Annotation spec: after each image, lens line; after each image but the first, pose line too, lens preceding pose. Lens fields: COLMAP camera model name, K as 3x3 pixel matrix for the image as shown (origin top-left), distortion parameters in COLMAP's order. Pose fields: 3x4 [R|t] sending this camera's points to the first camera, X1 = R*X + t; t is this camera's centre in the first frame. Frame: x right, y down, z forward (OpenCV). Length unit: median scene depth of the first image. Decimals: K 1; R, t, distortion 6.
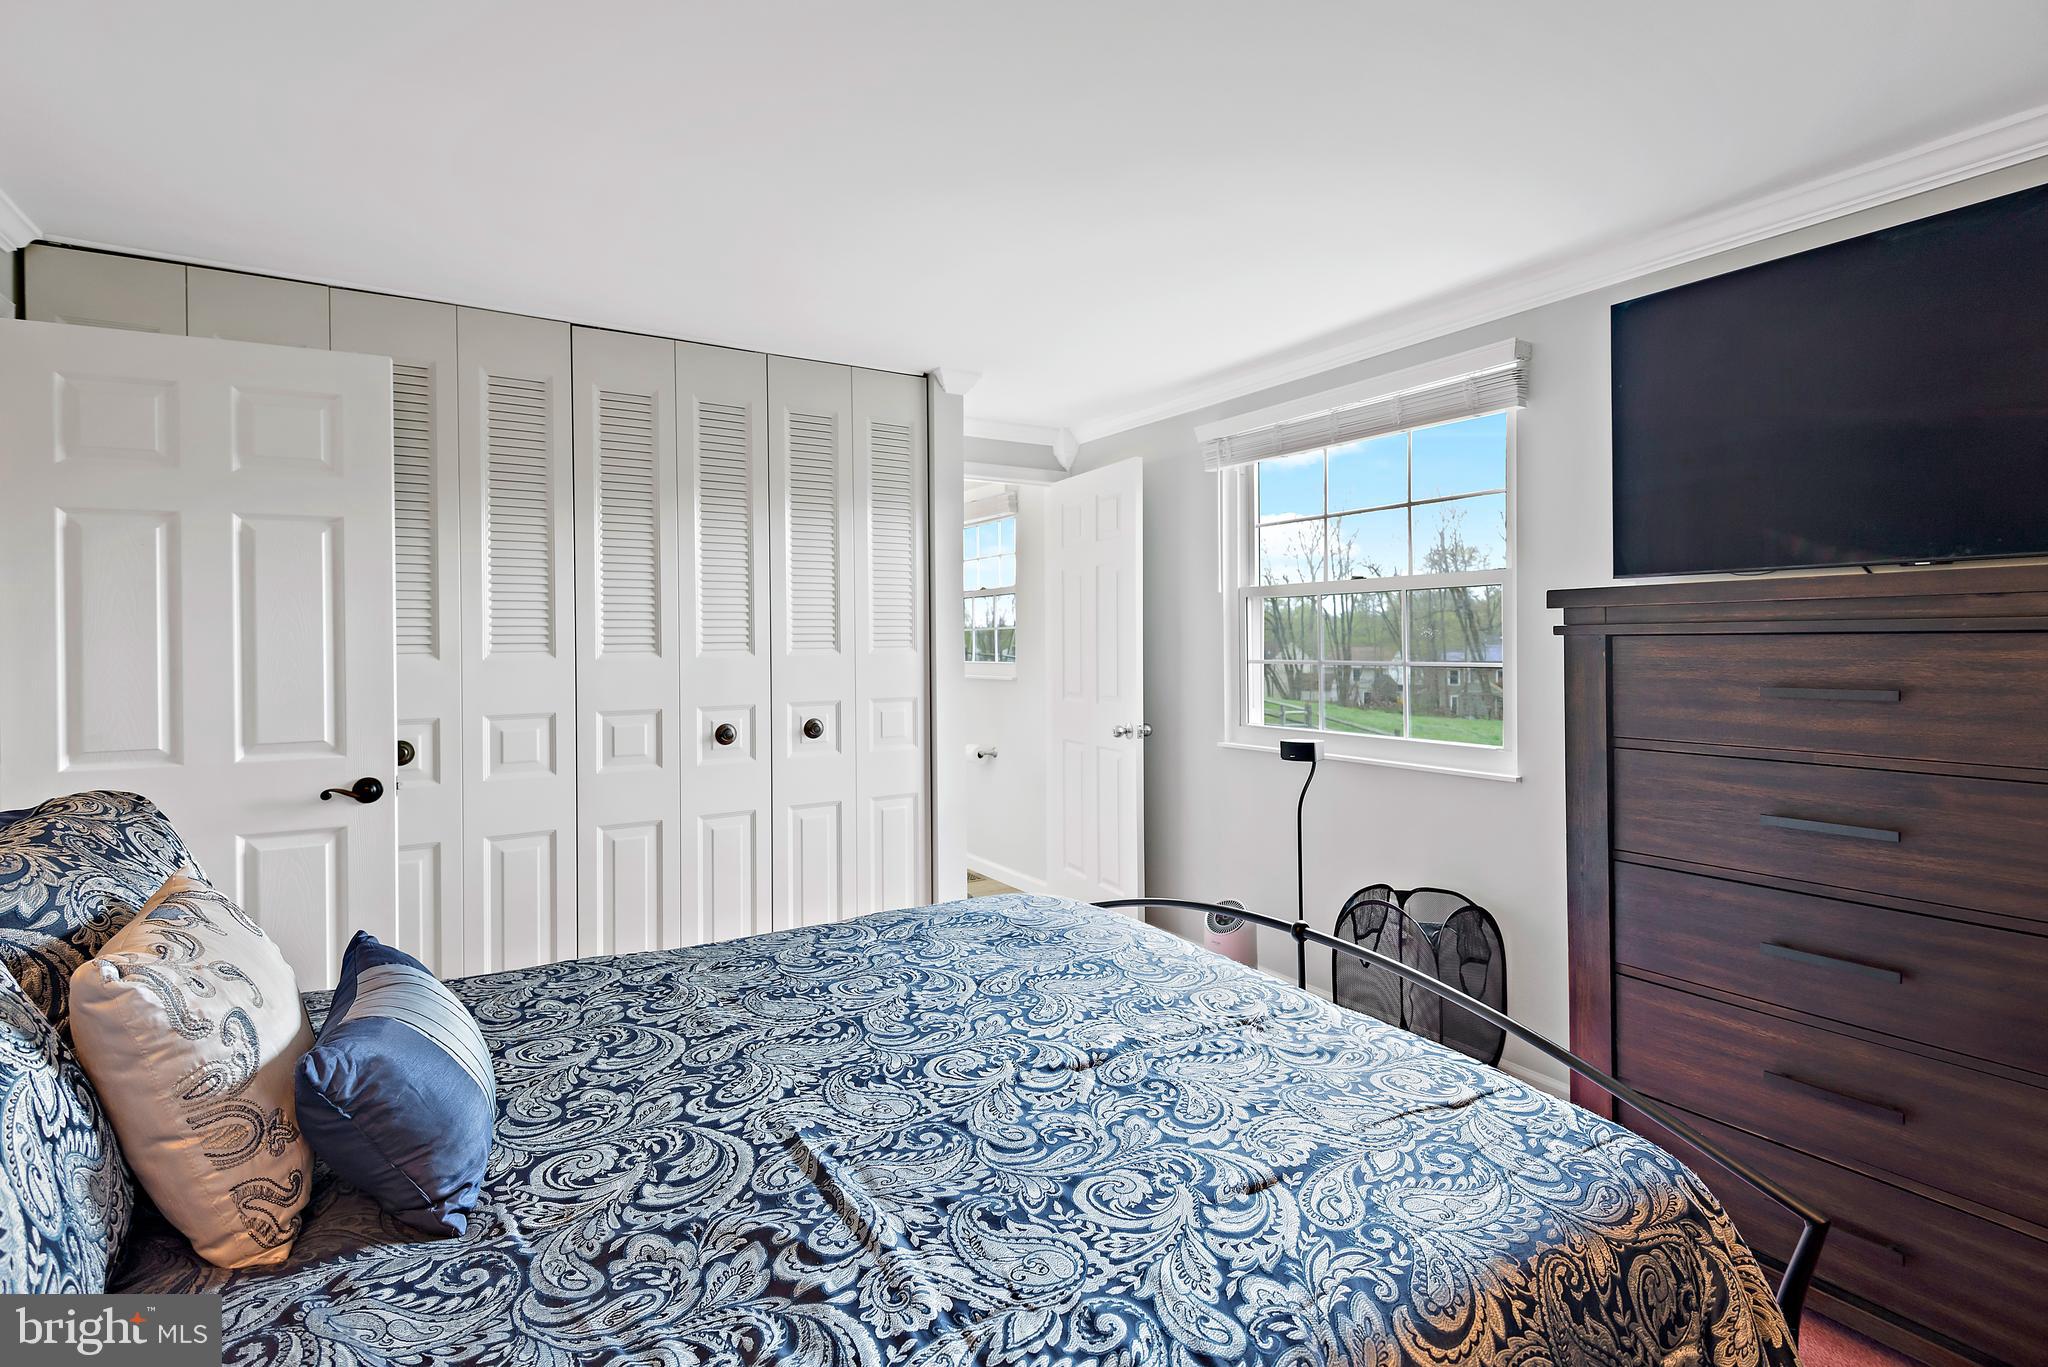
lens RADIAL K [[947.2, 0, 1024.0], [0, 947.2, 683.5], [0, 0, 1]] dist [0.000759, 0.000076]
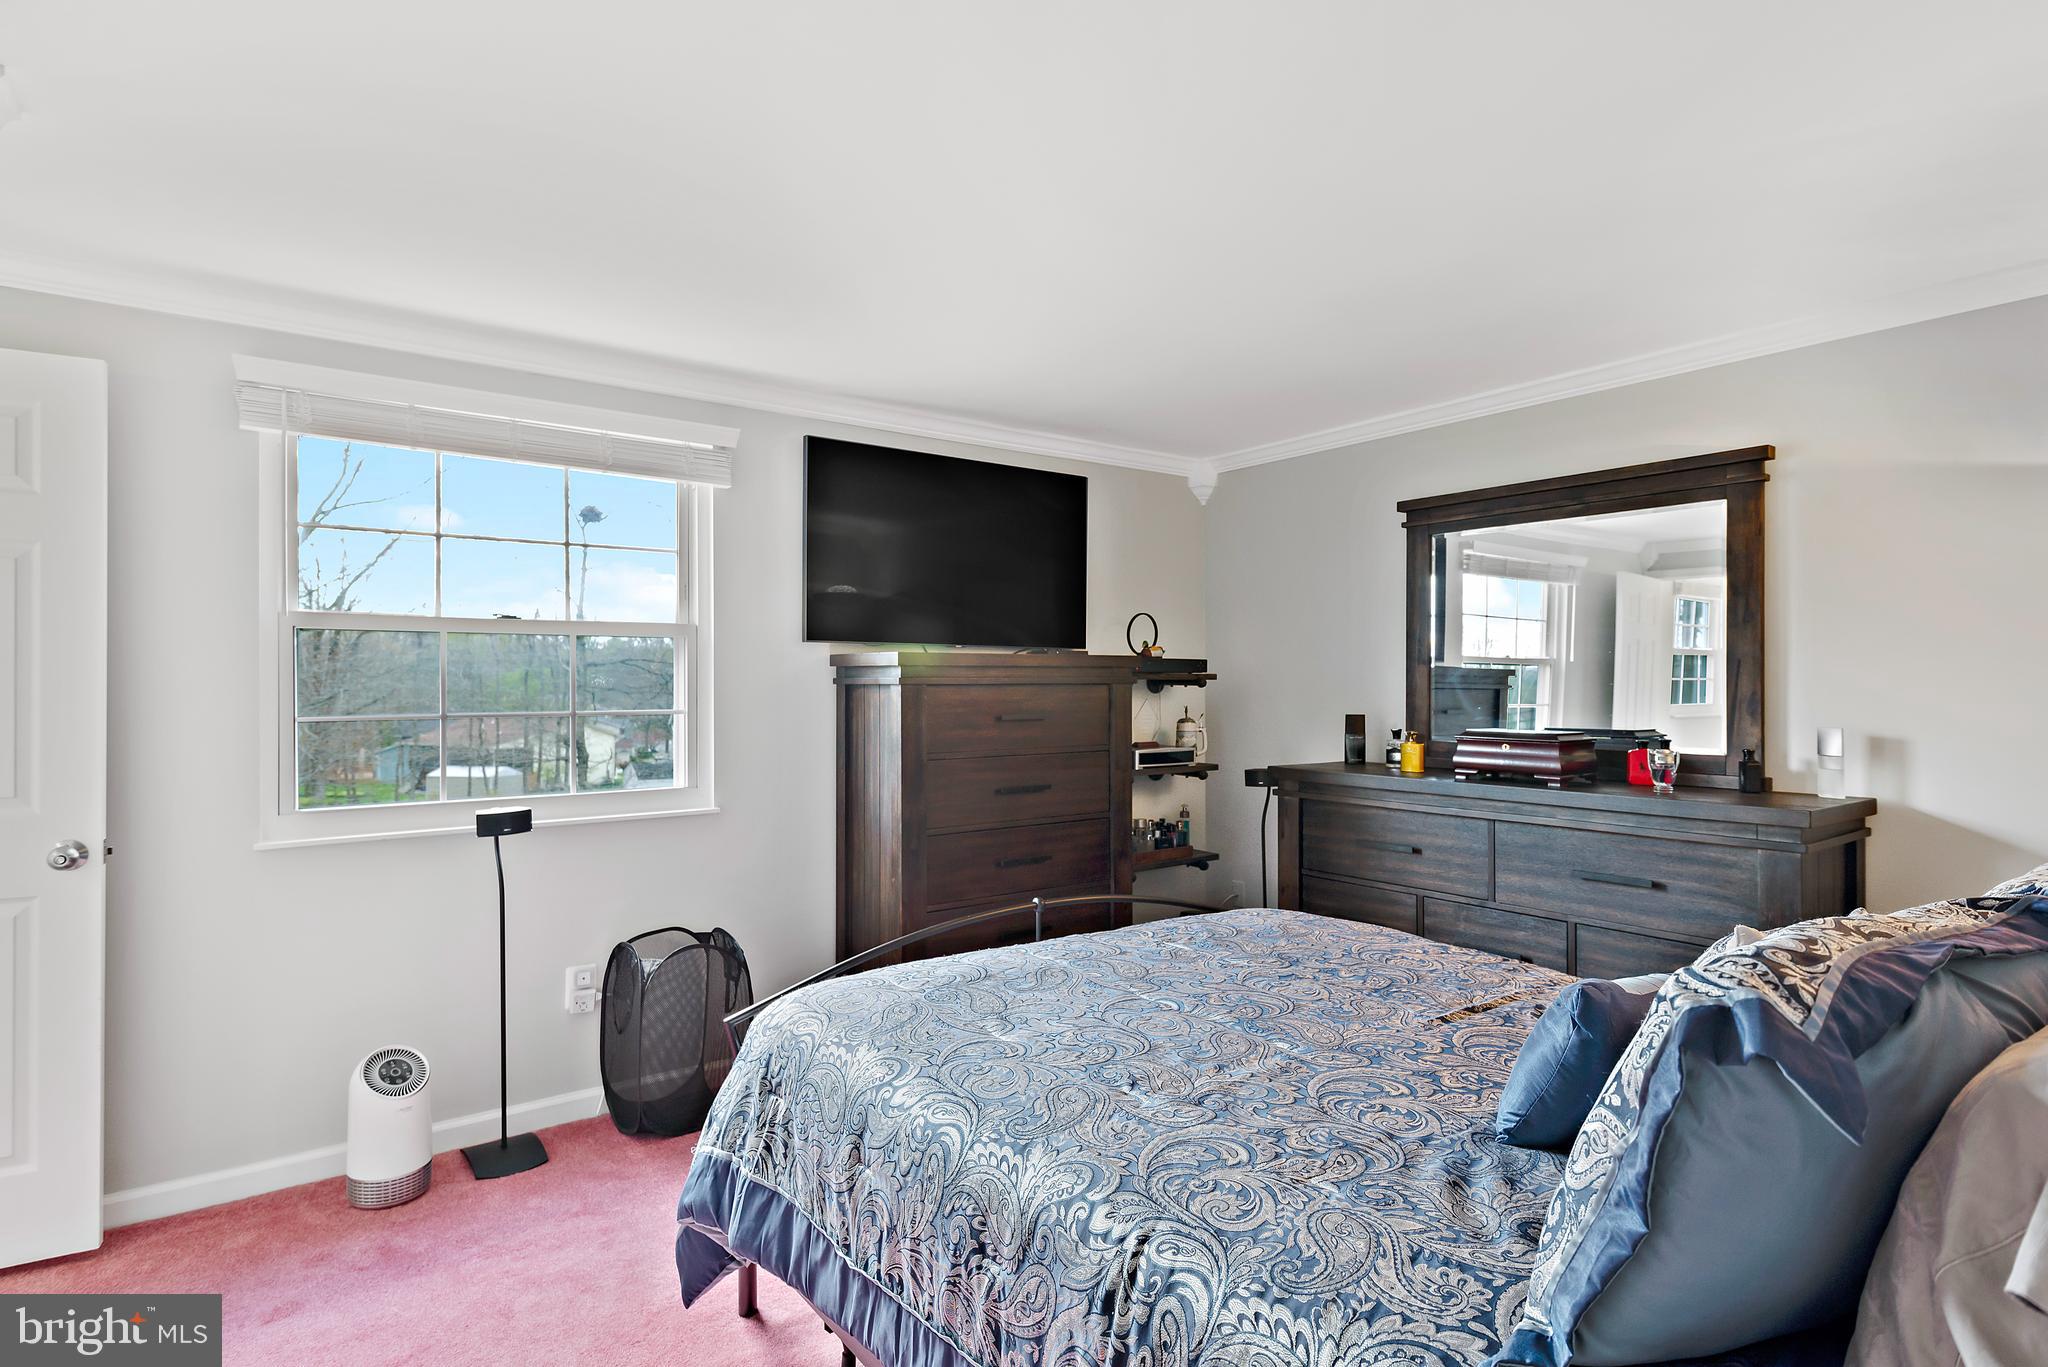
lens RADIAL K [[1076.8, 0, 1019.7], [0, 1076.8, 680.6], [0, 0, 1]] dist [0.049990, -0.031201]
pose [[-0.064723, 0.015178, 0.997788, -1.080625], [0.043622, 0.998972, -0.012367, -0.032796], [-0.996949, 0.042725, -0.065318, 0.988643]]
